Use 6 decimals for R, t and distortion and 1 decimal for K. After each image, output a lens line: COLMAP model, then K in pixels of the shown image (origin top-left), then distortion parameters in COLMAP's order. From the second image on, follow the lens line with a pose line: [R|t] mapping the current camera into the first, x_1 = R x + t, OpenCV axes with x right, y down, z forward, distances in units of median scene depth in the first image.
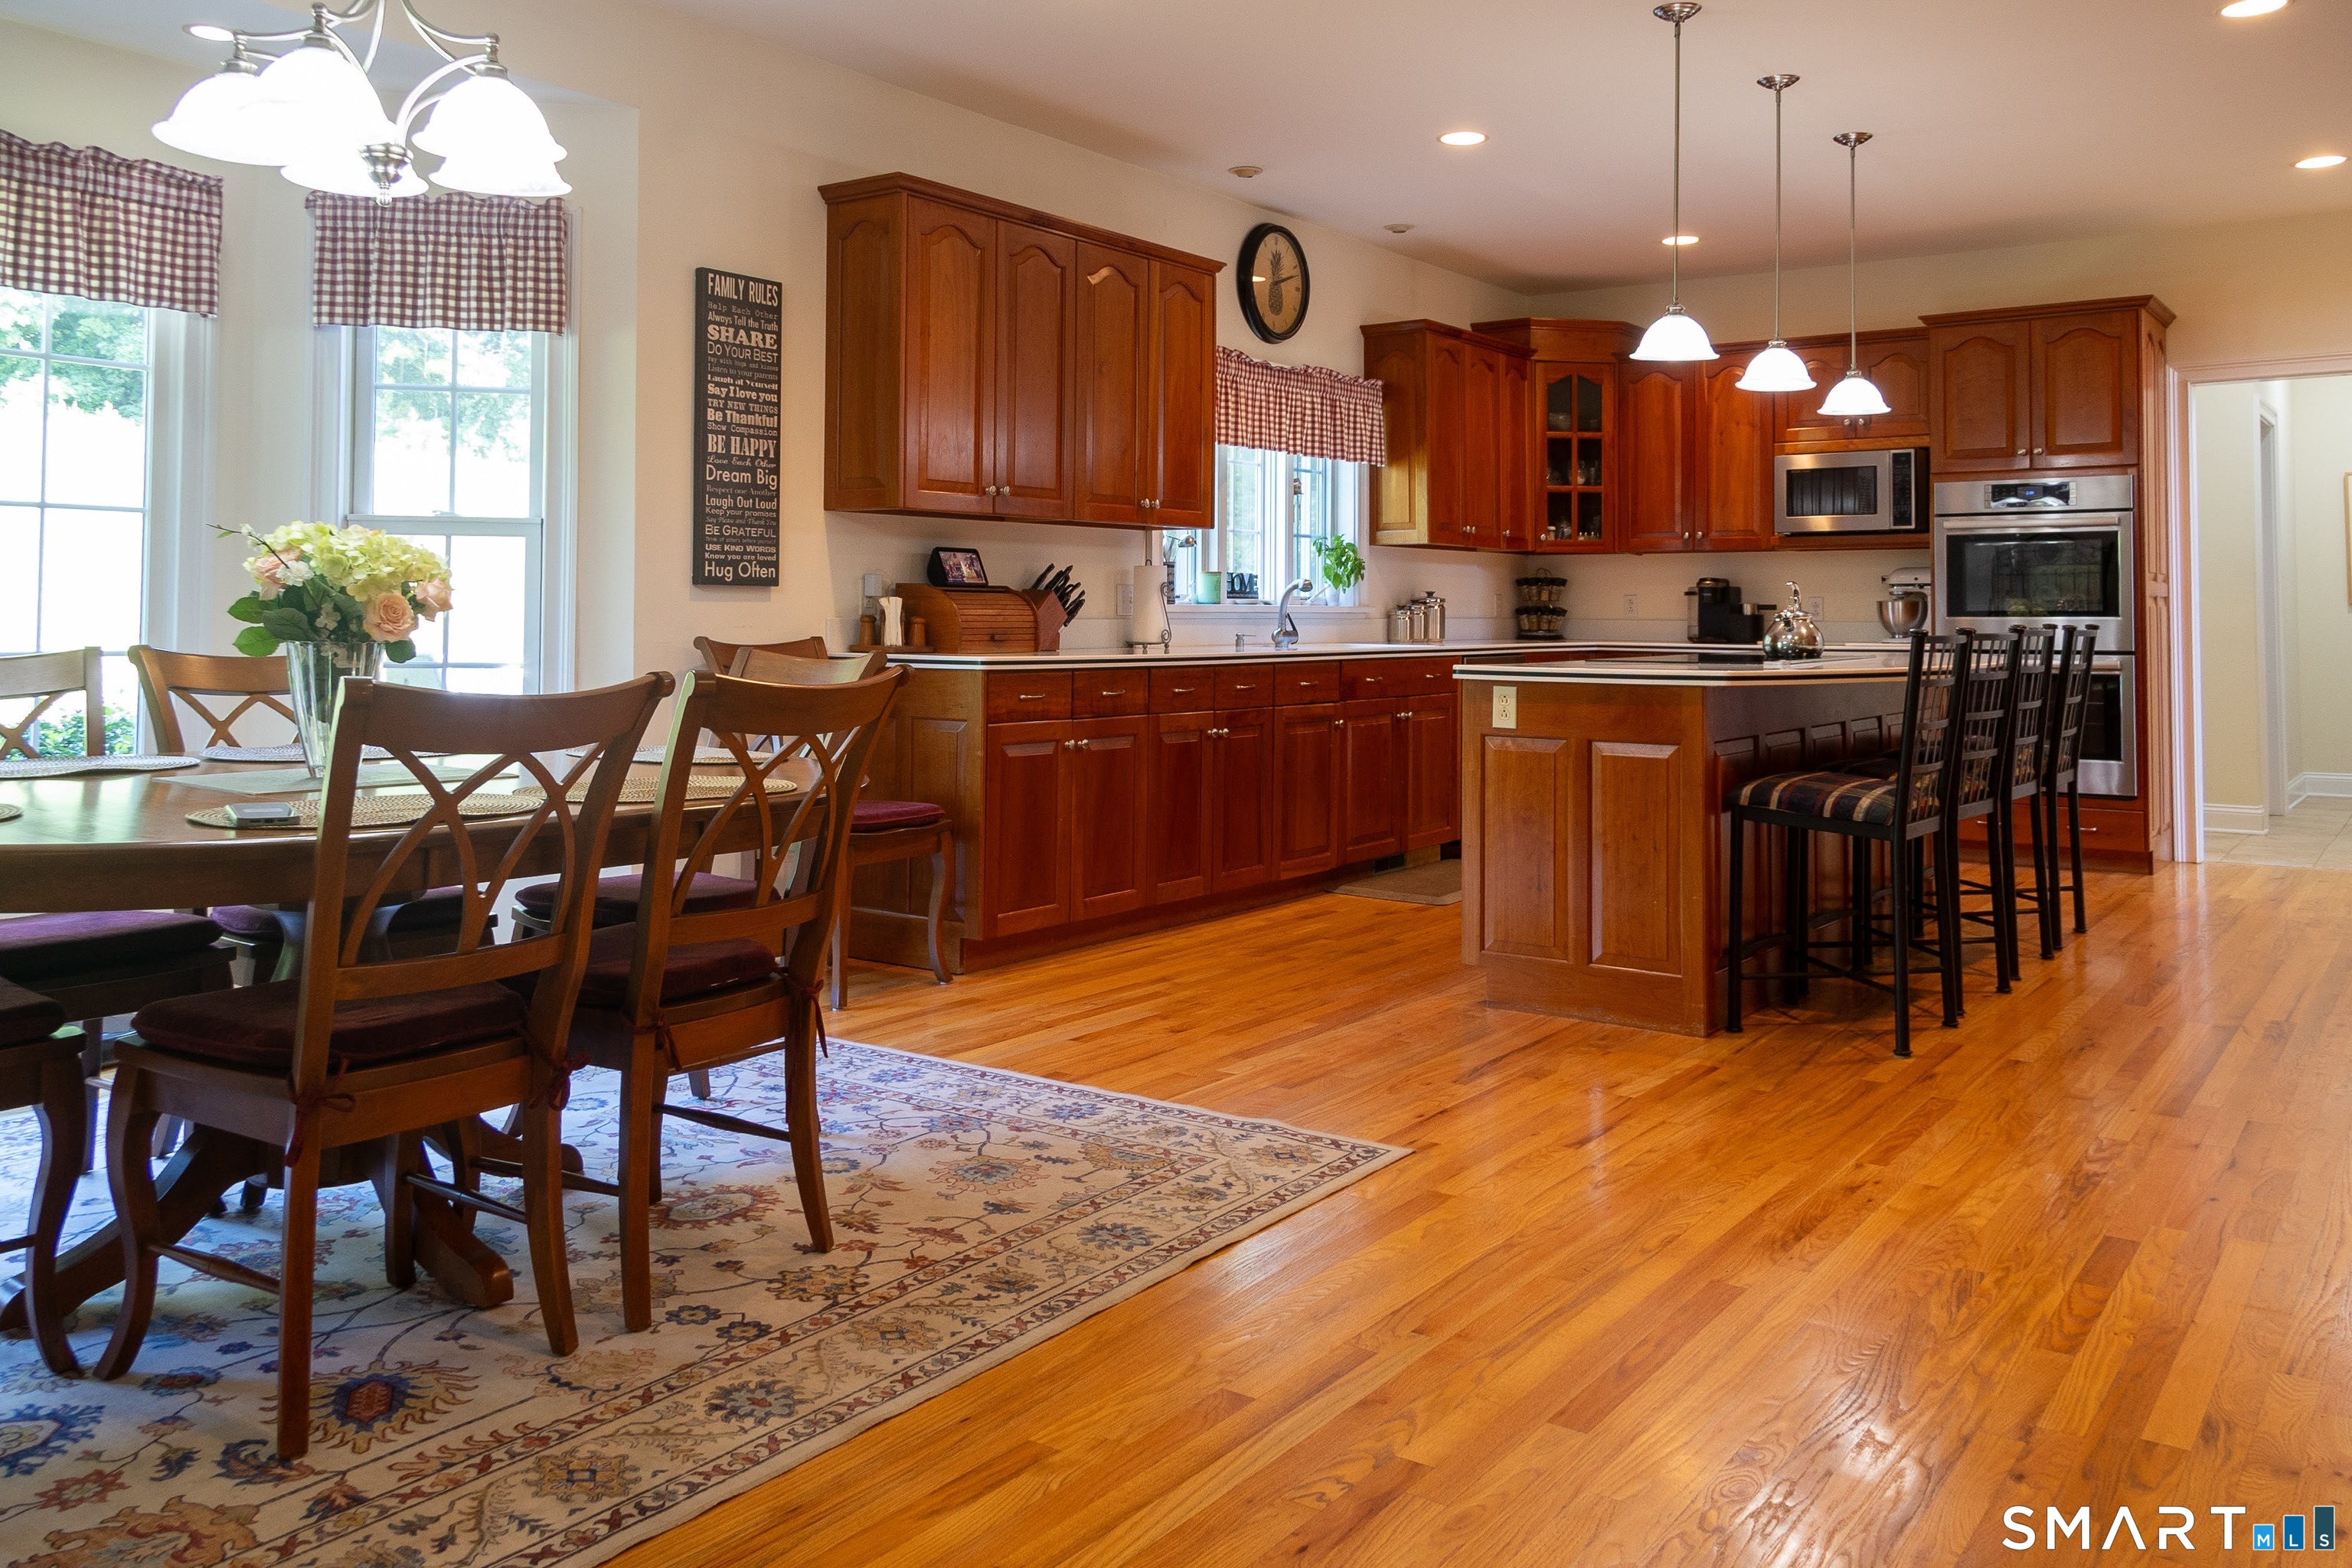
lens RADIAL K [[1798.5, 0, 1133.4], [0, 1798.5, 606.2], [0, 0, 1]] dist [0.005342, 0.000720]
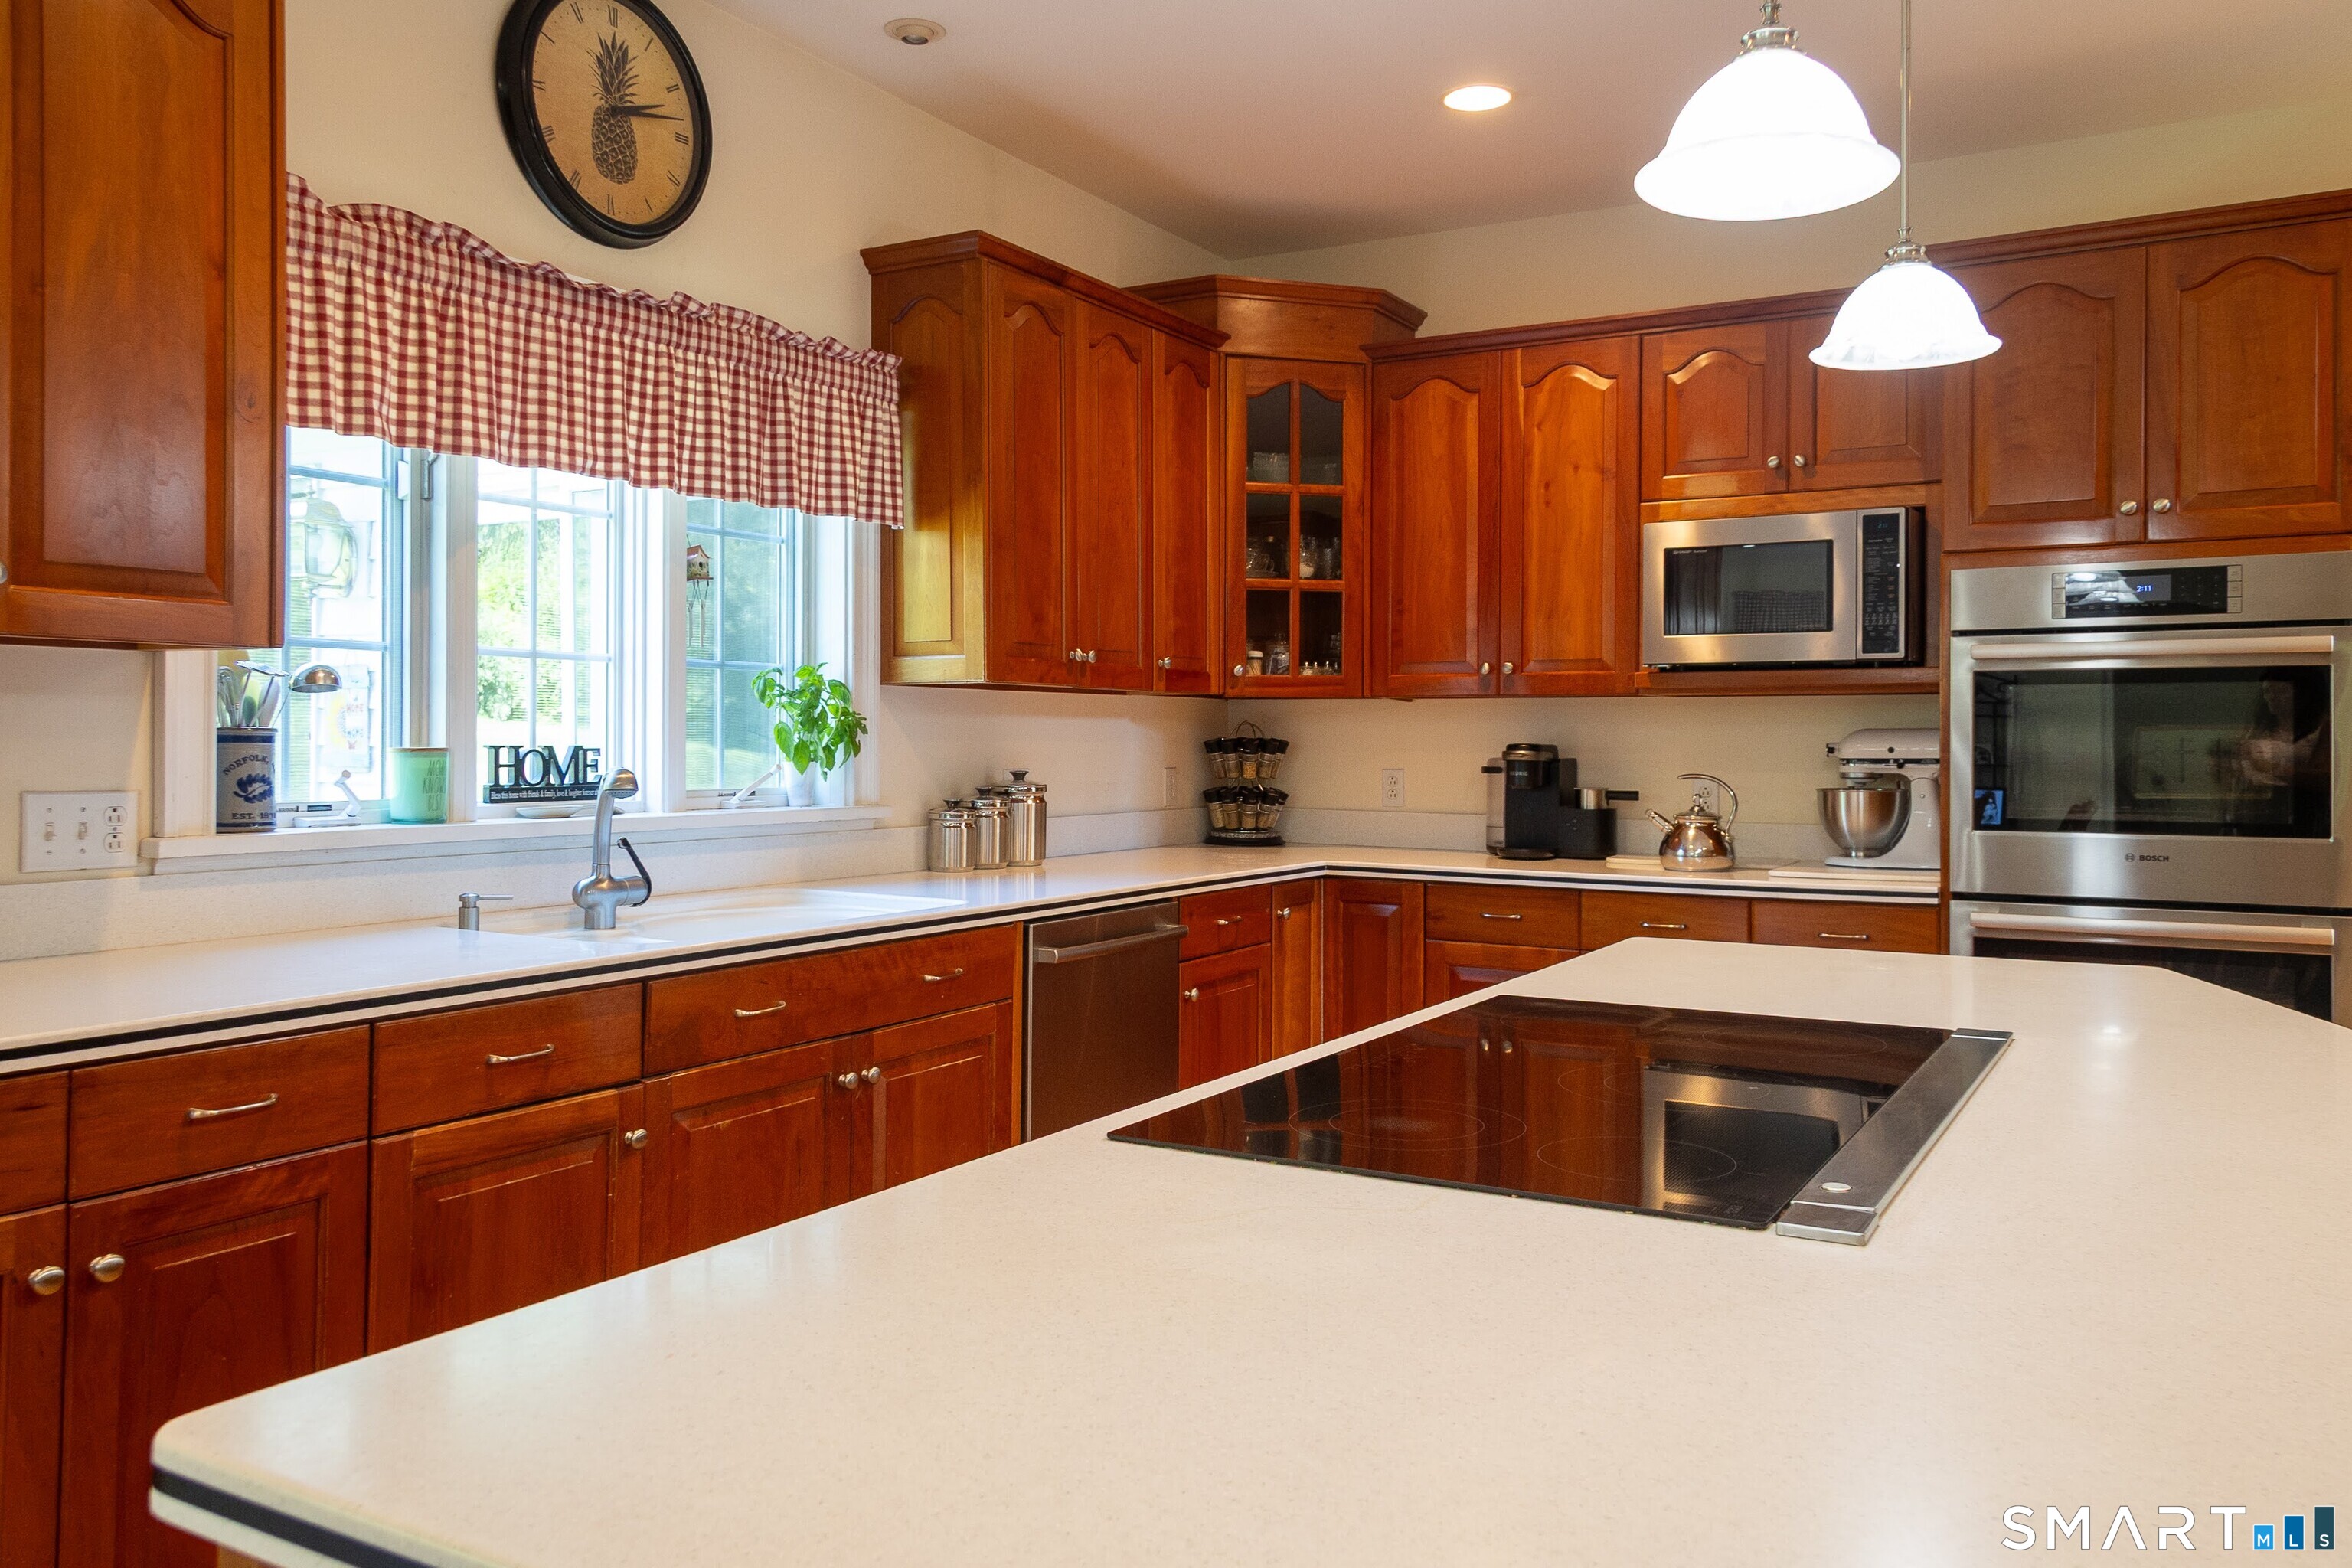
lens RADIAL K [[1798.5, 0, 1178.0], [0, 1798.5, 781.2], [0, 0, 1]] dist [0.005342, 0.000720]
pose [[0.991890, -0.002371, 0.127080, 0.147350], [-0.001144, 0.999619, 0.027580, -0.020486], [-0.127097, -0.027502, 0.991509, 0.476073]]
